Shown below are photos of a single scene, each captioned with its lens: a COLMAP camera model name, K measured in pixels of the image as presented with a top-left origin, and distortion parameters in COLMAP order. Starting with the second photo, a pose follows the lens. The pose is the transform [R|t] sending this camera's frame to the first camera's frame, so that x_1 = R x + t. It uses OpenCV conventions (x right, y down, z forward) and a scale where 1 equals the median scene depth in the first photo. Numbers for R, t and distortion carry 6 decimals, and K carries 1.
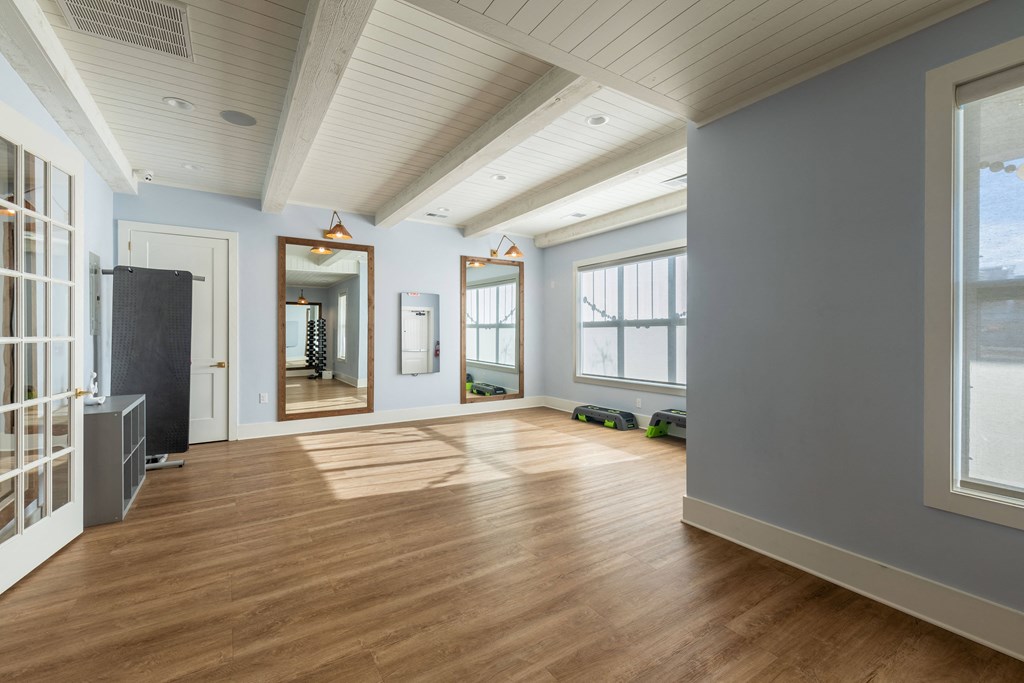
lens RADIAL K [[439.6, 0, 512.9], [0, 439.6, 336.3], [0, 0, 1]] dist [0.002183, -0.000232]
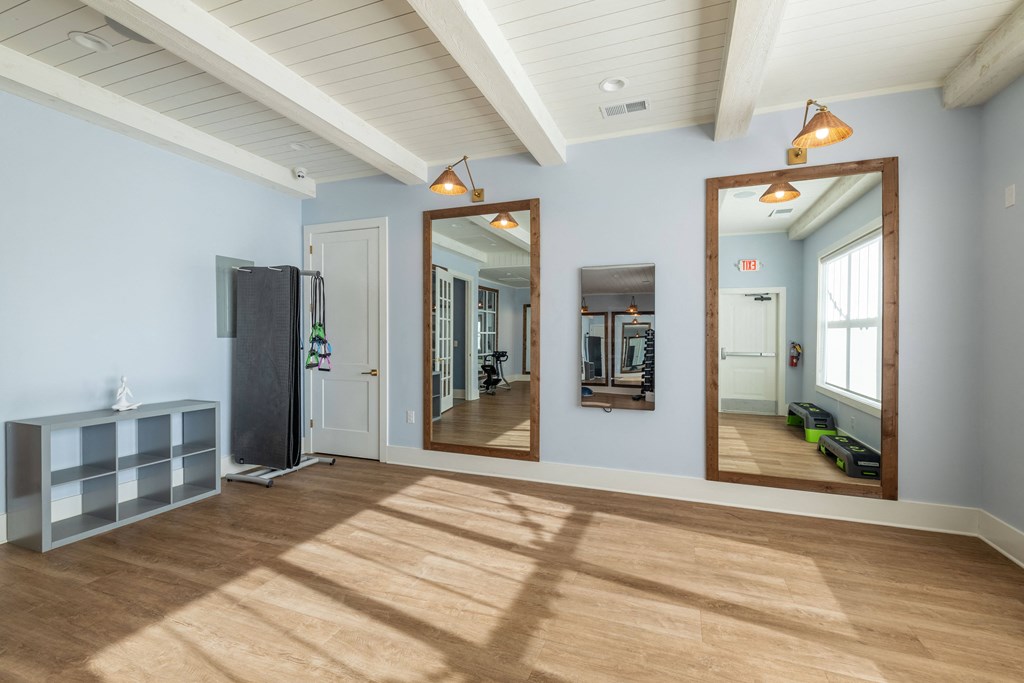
lens RADIAL K [[439.6, 0, 512.6], [0, 439.6, 339.6], [0, 0, 1]] dist [0.002183, -0.000232]
pose [[0.592965, 0.007629, -0.805192, 0.197771], [-0.008888, 0.999956, 0.002929, -0.004811], [0.805179, 0.005420, 0.593007, 0.696447]]
